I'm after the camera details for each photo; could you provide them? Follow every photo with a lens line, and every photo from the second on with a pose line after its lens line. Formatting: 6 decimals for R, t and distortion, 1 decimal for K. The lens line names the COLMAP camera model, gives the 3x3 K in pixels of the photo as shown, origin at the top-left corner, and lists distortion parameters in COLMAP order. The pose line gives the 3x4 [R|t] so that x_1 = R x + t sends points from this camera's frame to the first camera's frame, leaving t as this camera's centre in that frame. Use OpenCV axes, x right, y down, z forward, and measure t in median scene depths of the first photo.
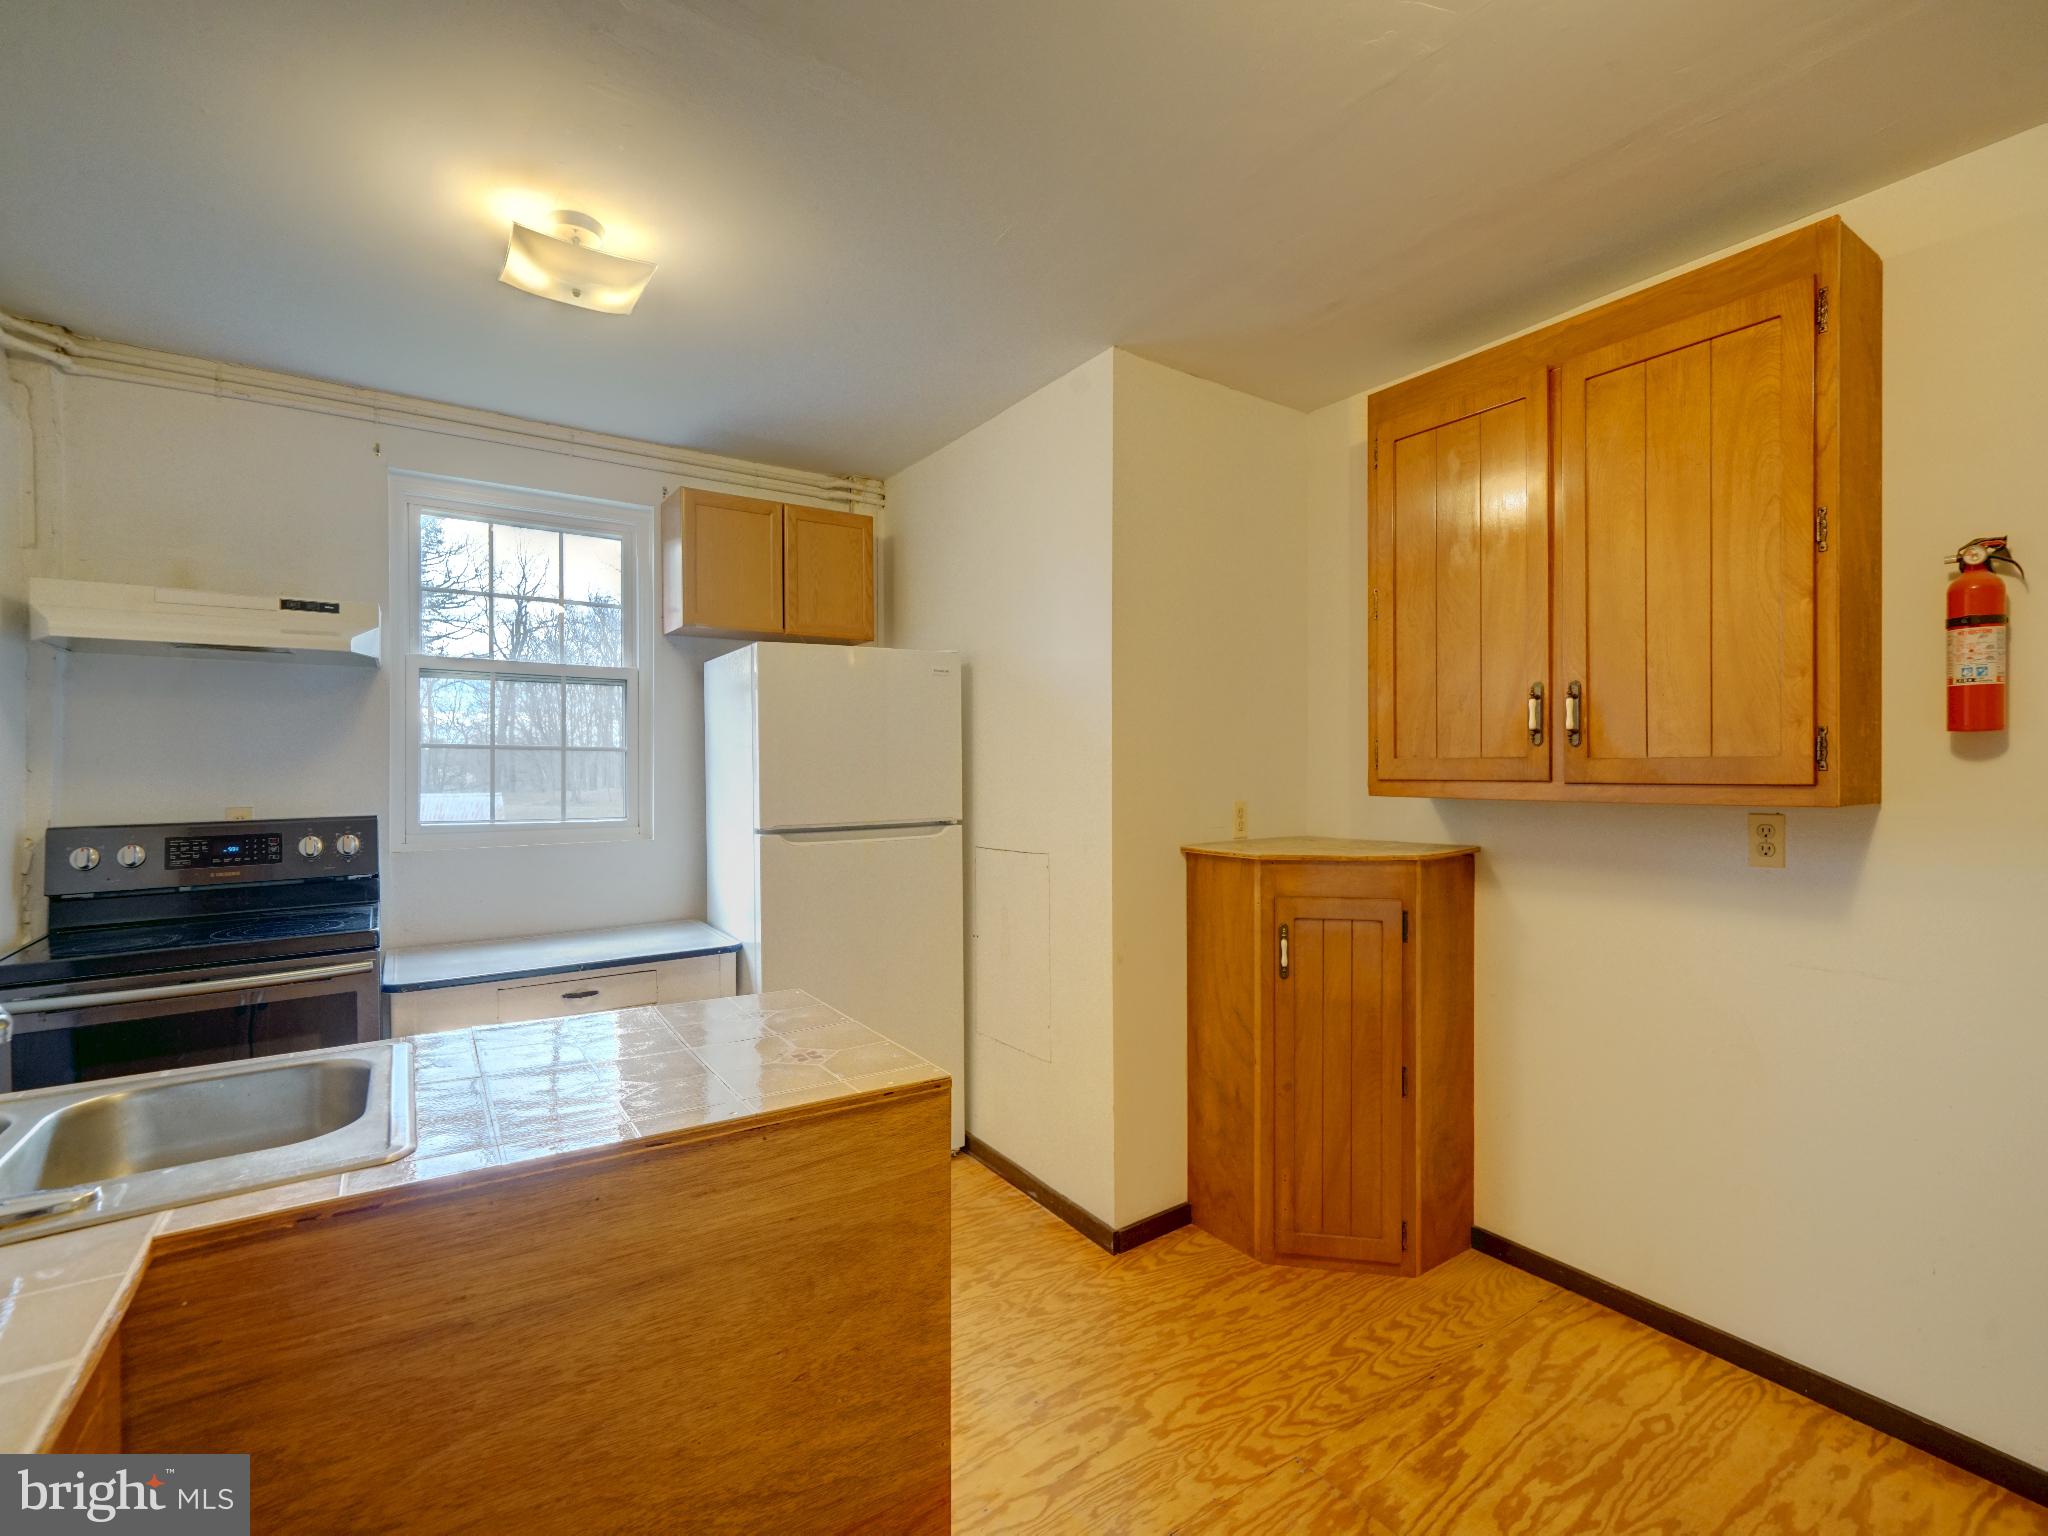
lens RADIAL K [[929.0, 0, 1019.8], [0, 929.0, 770.0], [0, 0, 1]] dist [0.003339, 0.000874]
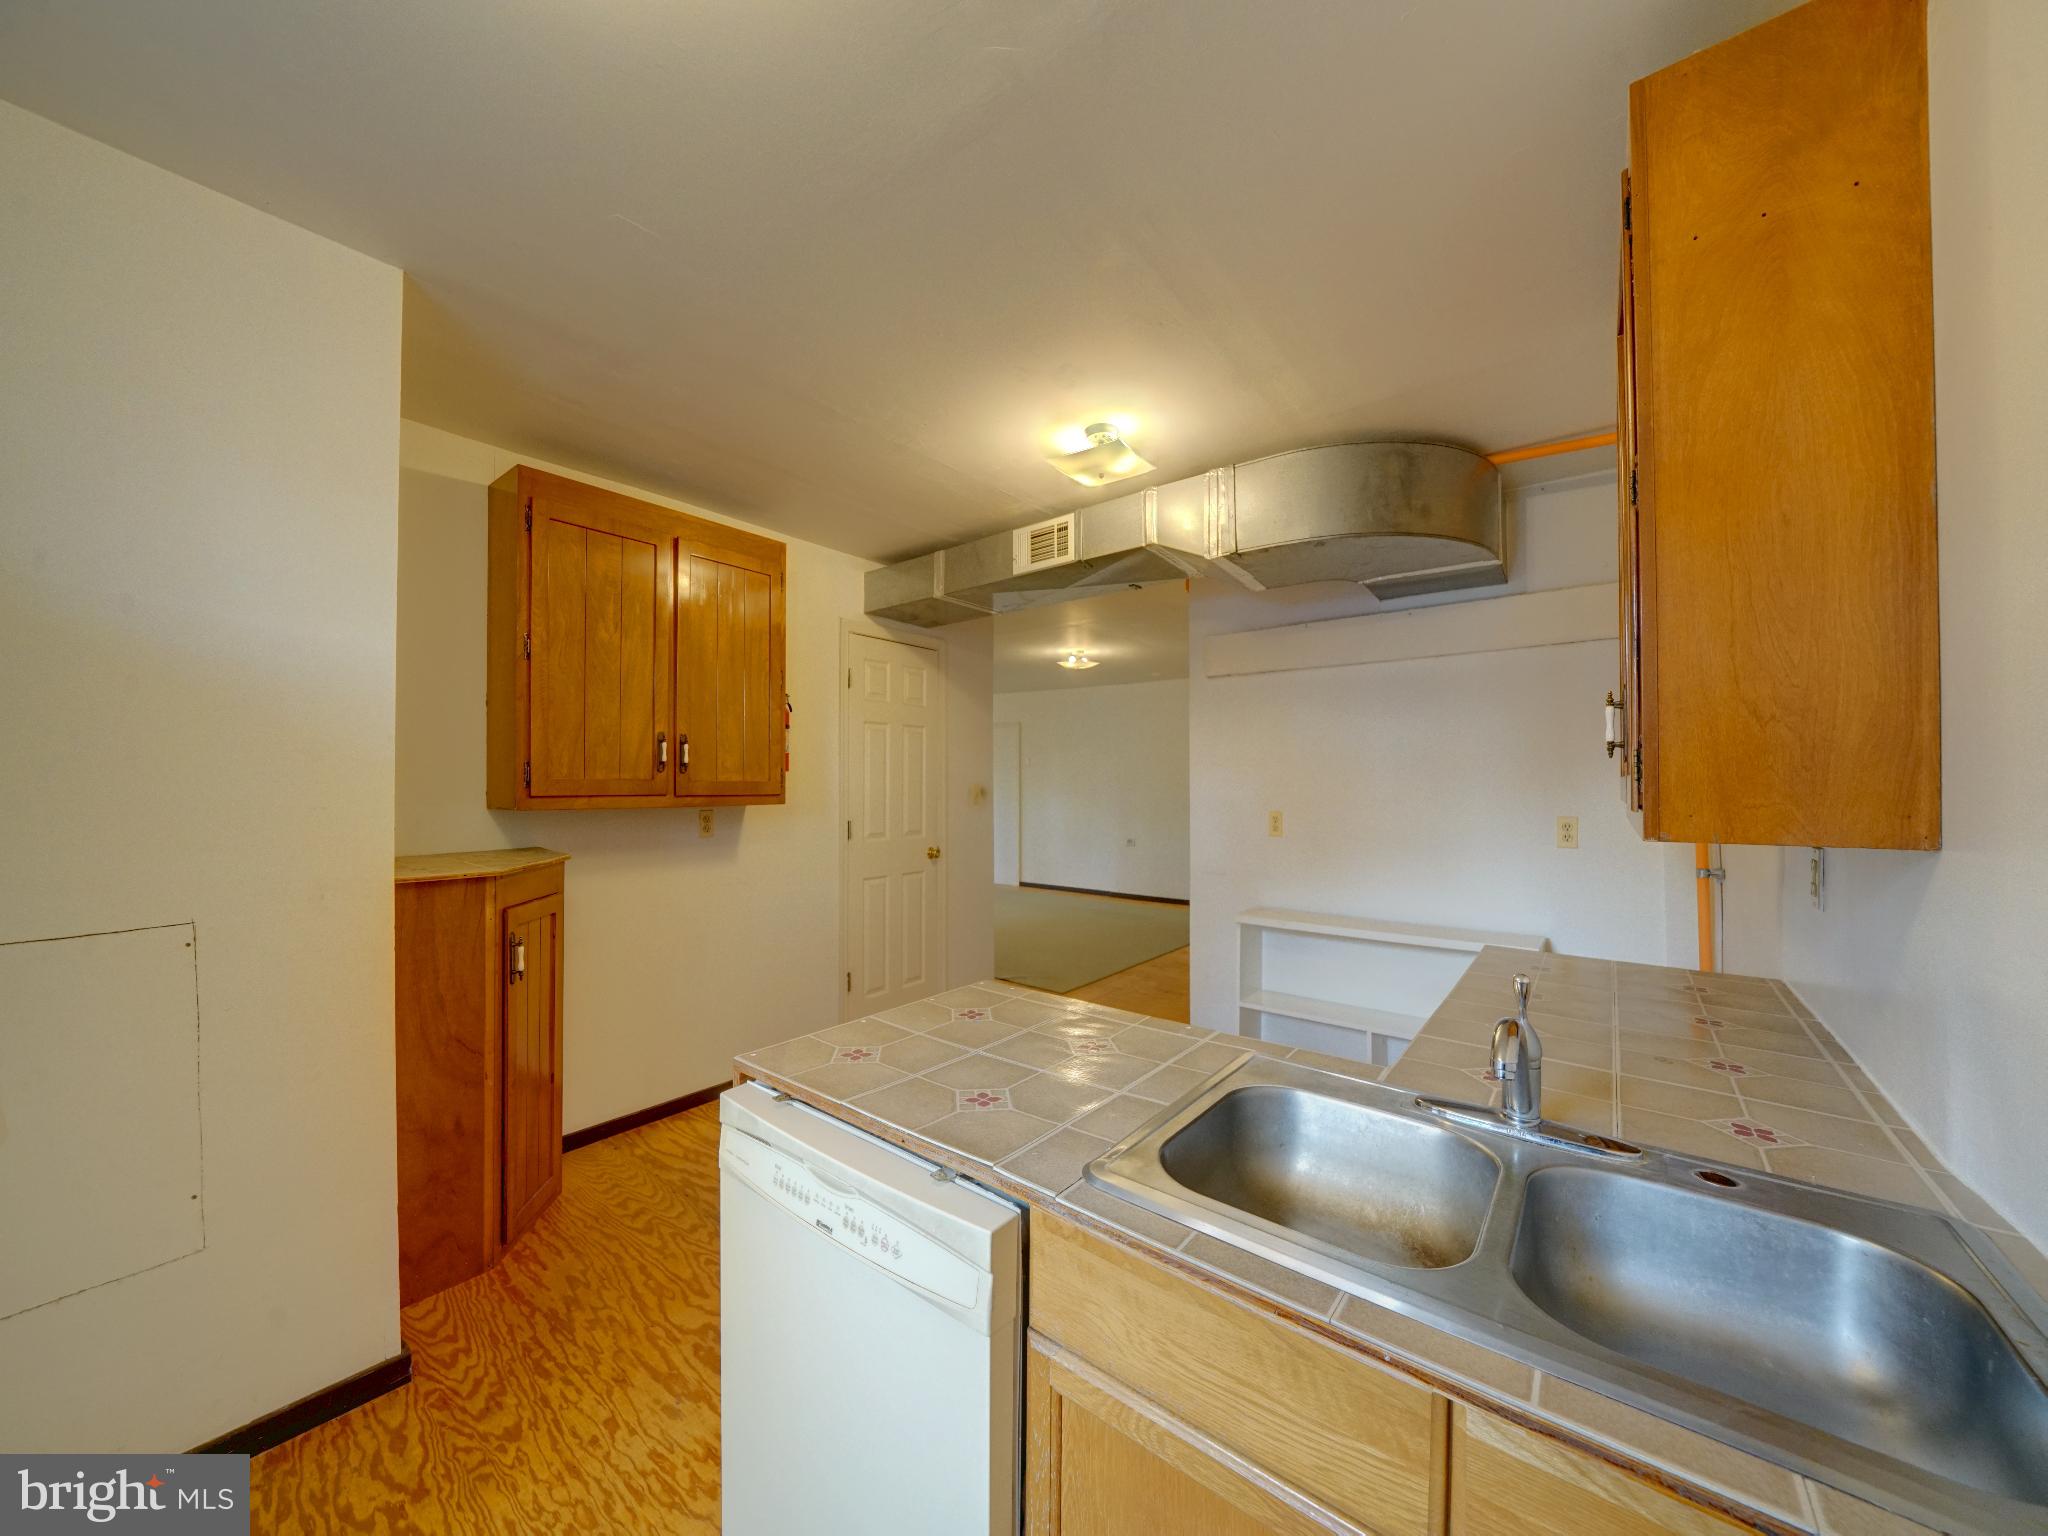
lens RADIAL K [[713.3, 0, 1020.6], [0, 713.3, 774.8], [0, 0, 1]] dist [-0.030426, 0.003545]
pose [[-0.304021, 0.014231, 0.952559, -0.644350], [-0.002033, 0.999876, -0.015587, -0.003970], [-0.952663, -0.006675, -0.303955, 0.672055]]
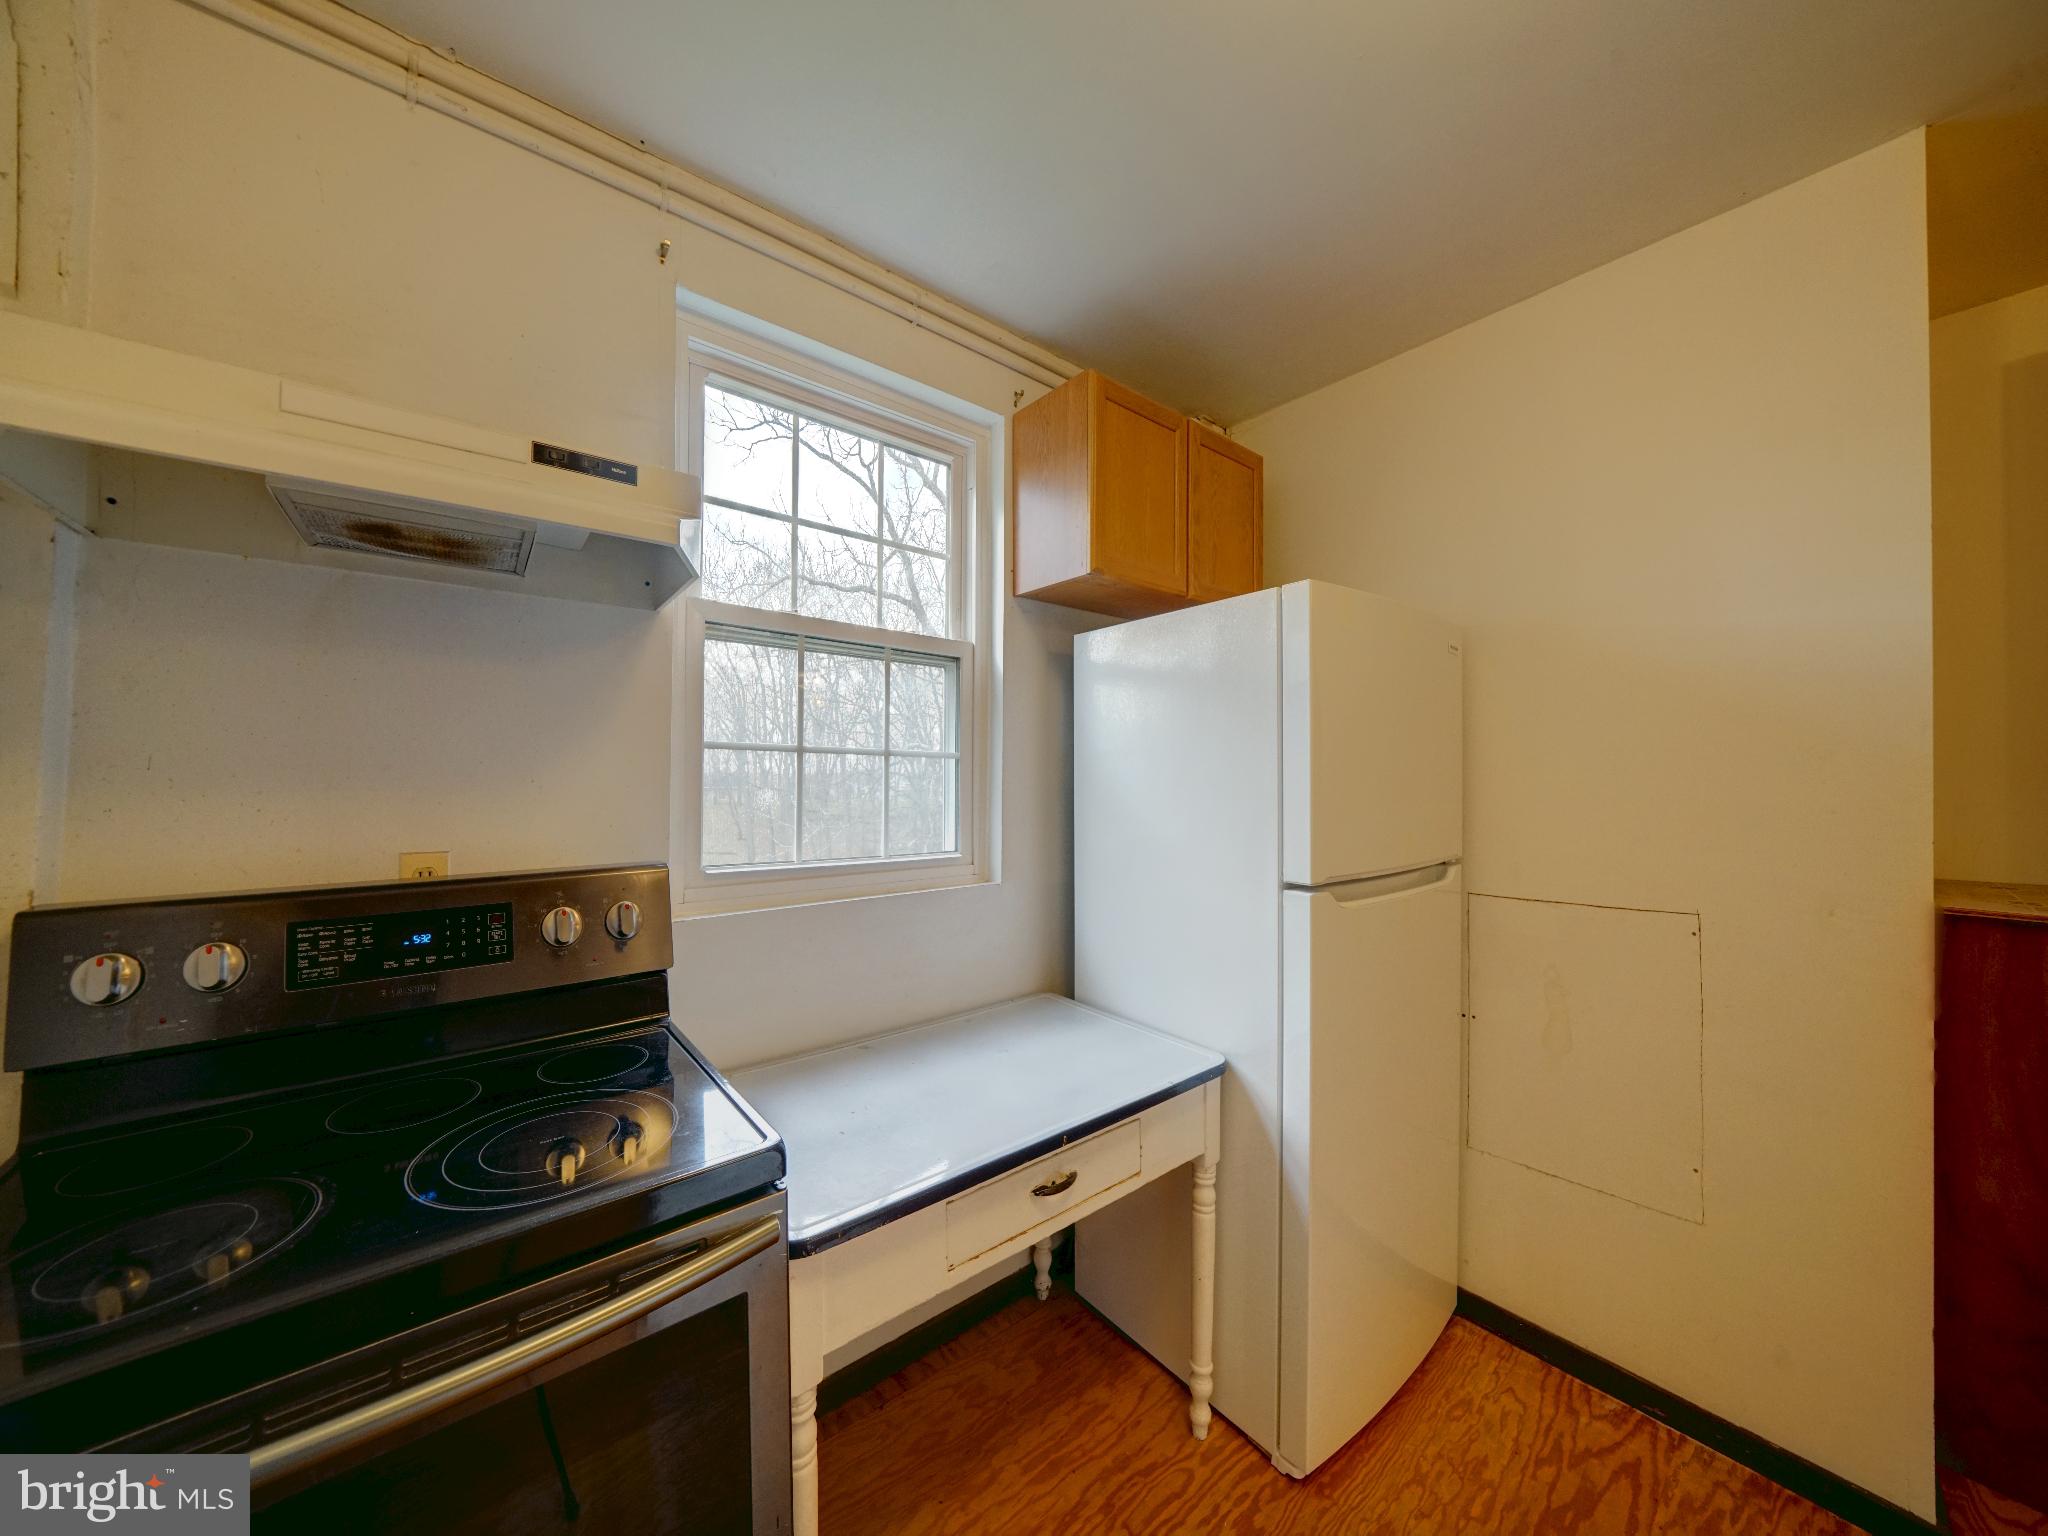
lens RADIAL K [[713.3, 0, 1020.6], [0, 713.3, 774.8], [0, 0, 1]] dist [-0.030426, 0.003545]
pose [[0.996666, 0.006842, 0.081308, -0.558116], [-0.006259, 0.999953, -0.007419, -0.003951], [-0.081355, 0.006885, 0.996661, 0.601491]]
